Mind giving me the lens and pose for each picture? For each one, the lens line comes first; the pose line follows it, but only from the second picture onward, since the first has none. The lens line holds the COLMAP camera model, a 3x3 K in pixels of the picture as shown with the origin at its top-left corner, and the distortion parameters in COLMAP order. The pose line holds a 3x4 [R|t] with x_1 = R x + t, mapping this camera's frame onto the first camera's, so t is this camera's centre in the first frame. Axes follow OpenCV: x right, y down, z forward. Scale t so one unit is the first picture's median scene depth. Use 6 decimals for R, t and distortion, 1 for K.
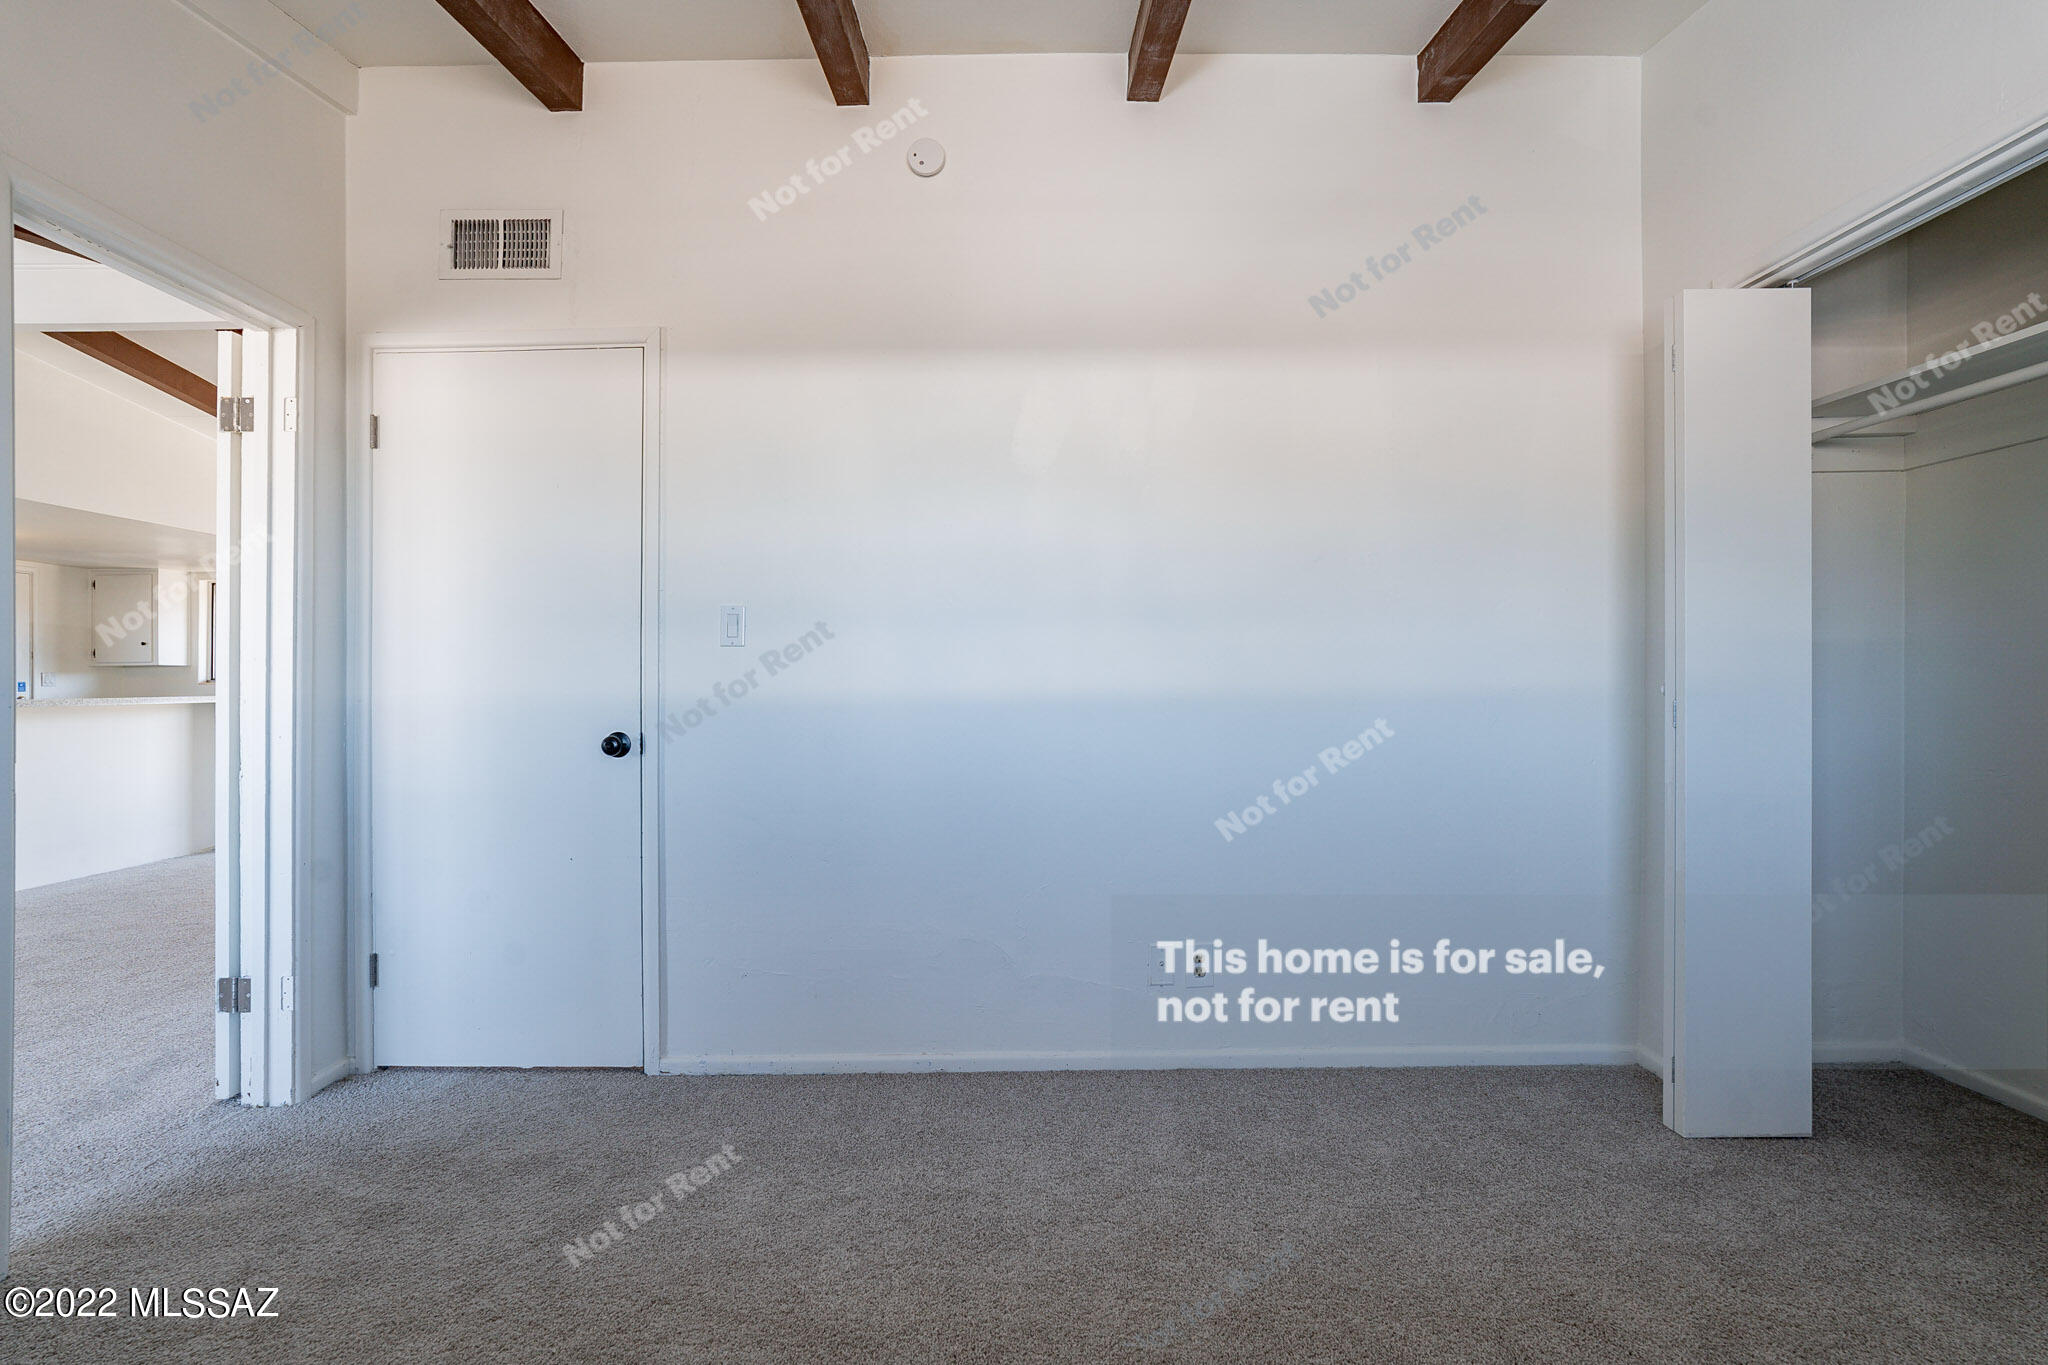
lens RADIAL K [[972.6, 0, 1020.8], [0, 972.6, 680.9], [0, 0, 1]] dist [-0.018686, 0.003244]
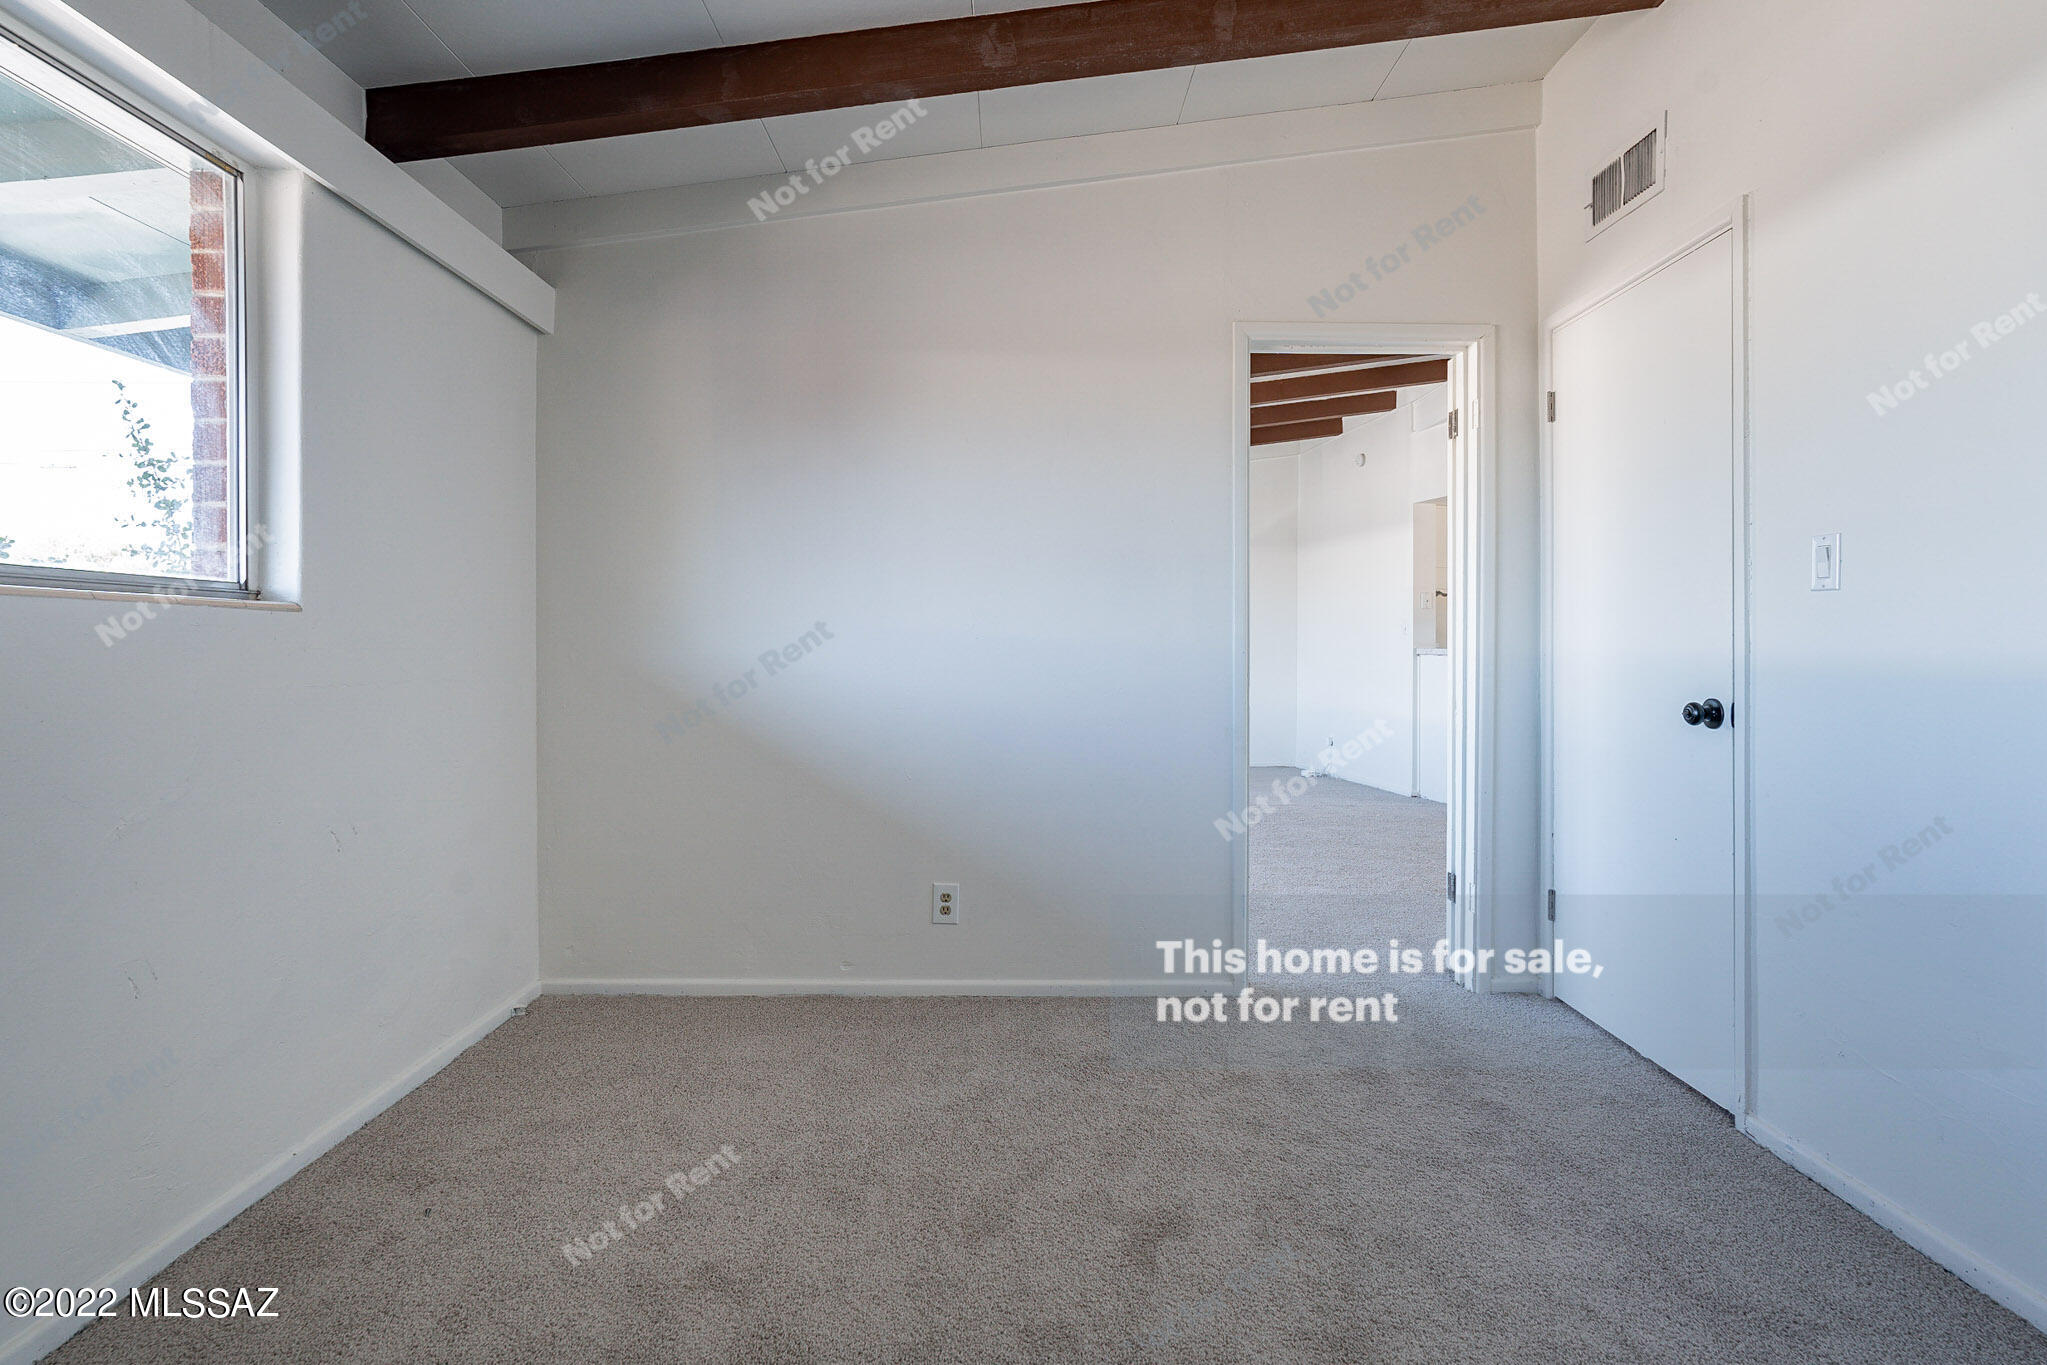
lens RADIAL K [[972.1, 0, 989.8], [0, 972.1, 611.0], [0, 0, 1]] dist [-0.018686, 0.003244]
pose [[-0.011599, -0.023443, -0.999658, 0.425133], [-0.000171, 0.999725, -0.023443, -0.002360], [0.999933, -0.000101, -0.011600, 0.389465]]
